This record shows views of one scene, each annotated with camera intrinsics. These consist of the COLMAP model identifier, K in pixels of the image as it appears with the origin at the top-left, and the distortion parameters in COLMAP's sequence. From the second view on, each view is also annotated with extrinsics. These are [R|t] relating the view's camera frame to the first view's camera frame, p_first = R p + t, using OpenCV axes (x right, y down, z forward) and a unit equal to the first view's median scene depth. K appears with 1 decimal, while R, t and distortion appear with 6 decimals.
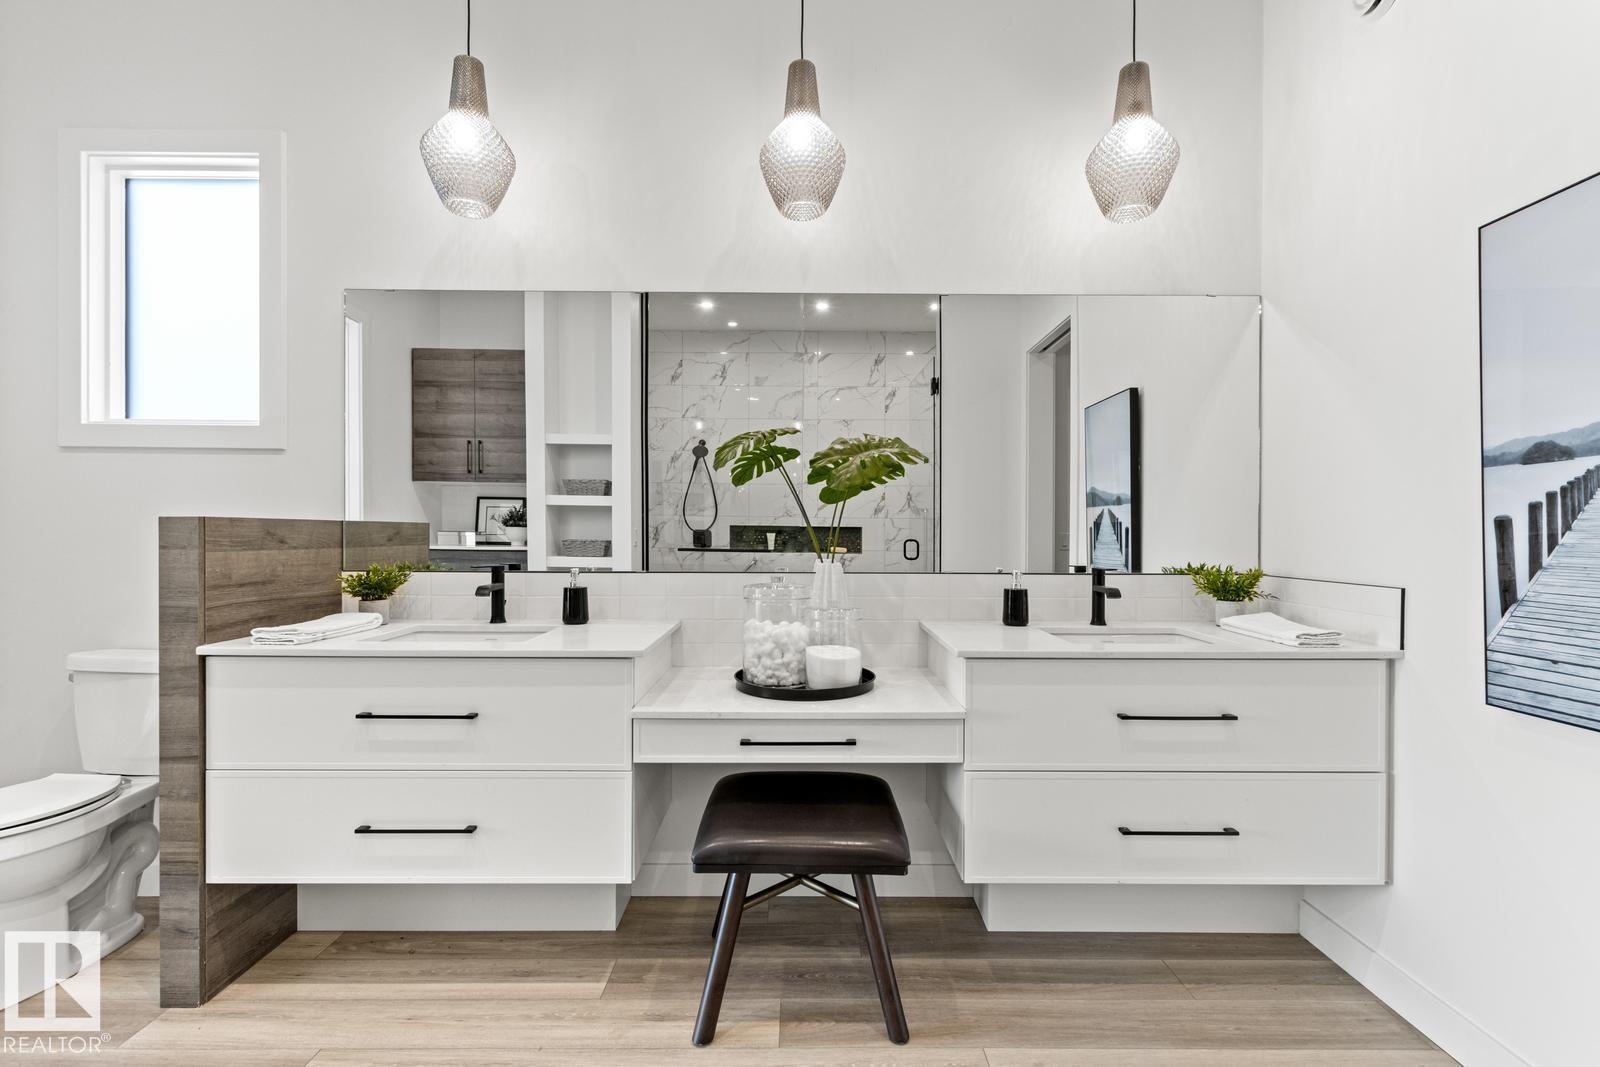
lens RADIAL K [[756.2, 0, 857.3], [0, 756.2, 535.6], [0, 0, 1]] dist [0.009324, -0.004260]
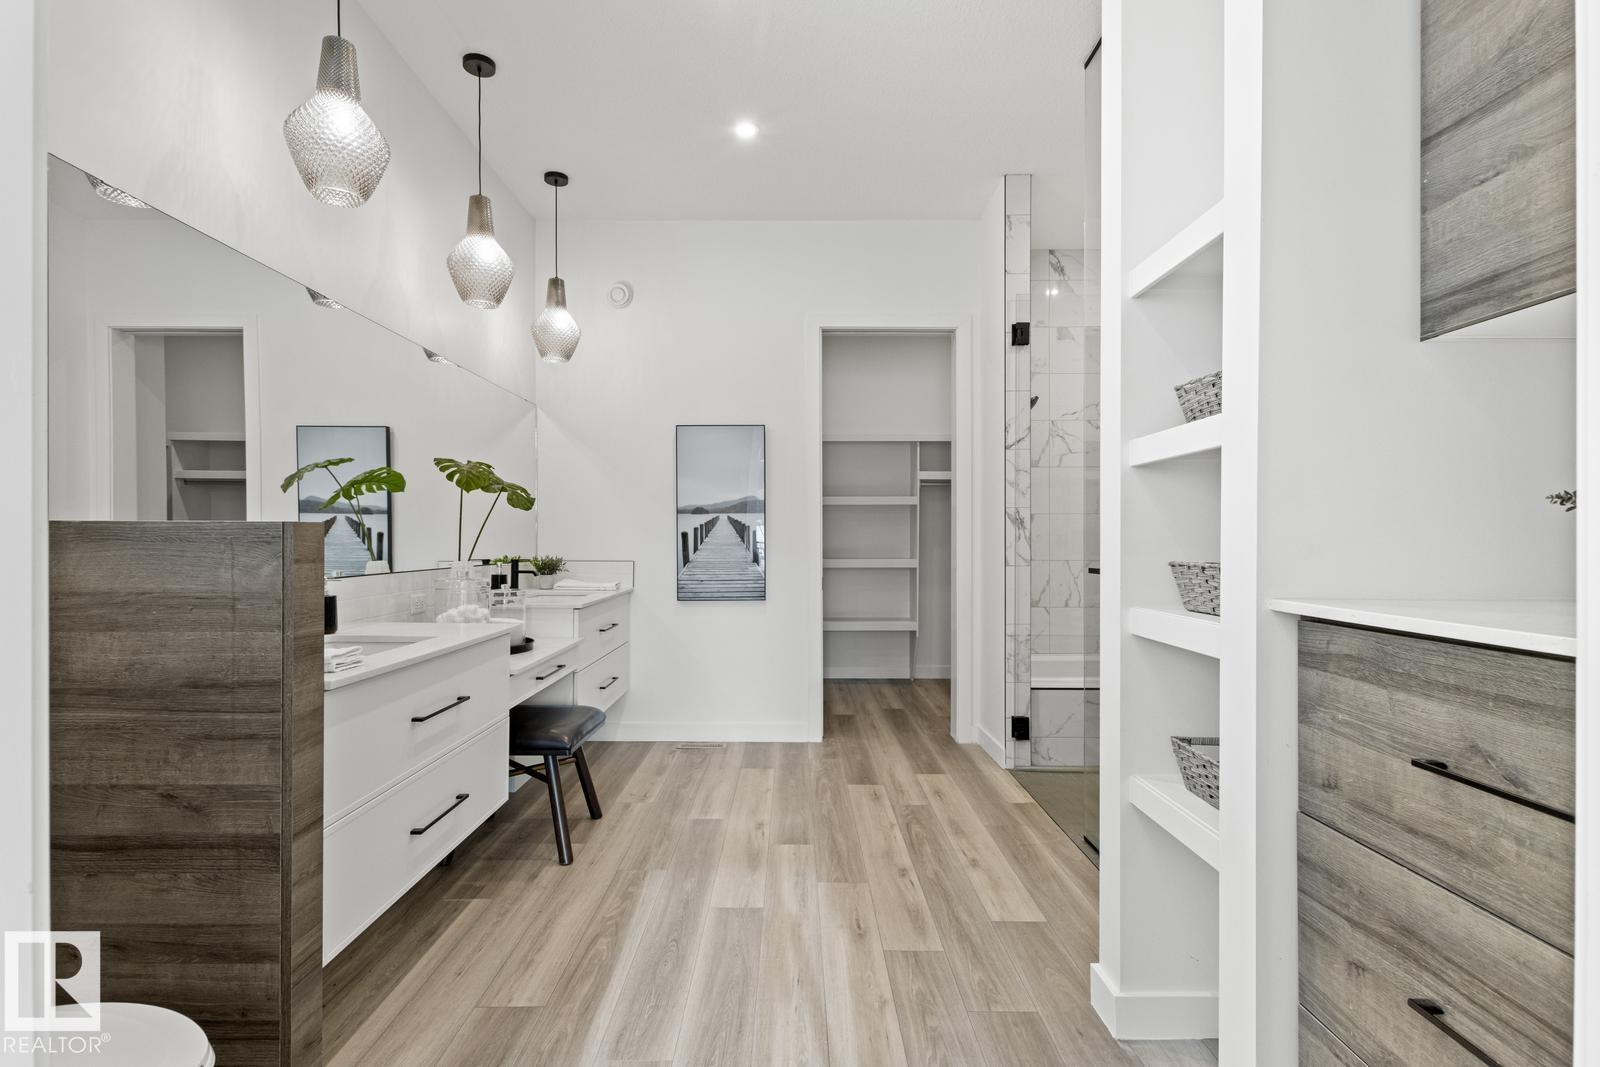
lens RADIAL K [[756.2, 0, 805.7], [0, 756.2, 536.8], [0, 0, 1]] dist [0.009324, -0.004260]
pose [[-0.000843, -0.003026, 0.999995, -1.927162], [-0.001210, 0.999995, 0.003025, -0.015896], [-0.999999, -0.001208, -0.000847, 0.553321]]
